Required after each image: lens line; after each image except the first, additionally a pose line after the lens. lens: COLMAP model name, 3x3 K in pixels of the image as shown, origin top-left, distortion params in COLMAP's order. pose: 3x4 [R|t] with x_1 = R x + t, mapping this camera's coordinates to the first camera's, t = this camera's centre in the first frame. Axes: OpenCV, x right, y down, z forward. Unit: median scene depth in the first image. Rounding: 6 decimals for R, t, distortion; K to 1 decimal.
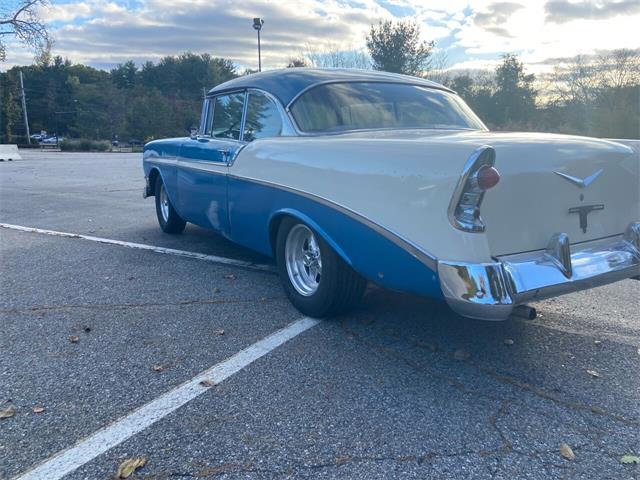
lens RADIAL K [[484.3, 0, 315.7], [0, 484.3, 226.2], [0, 0, 1]] dist [0.110658, -0.144229]
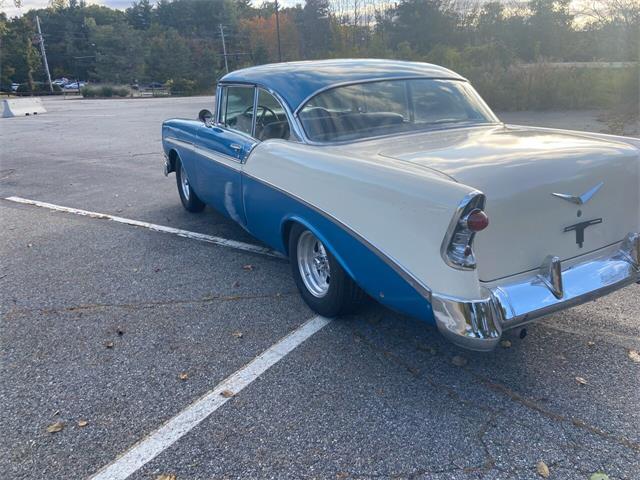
lens RADIAL K [[484.3, 0, 315.7], [0, 484.3, 226.2], [0, 0, 1]] dist [0.110658, -0.144229]
pose [[0.998448, -0.019494, -0.052166, 0.043340], [0.025946, 0.991687, 0.126028, -0.175790], [0.049276, -0.127186, 0.990654, -0.050134]]
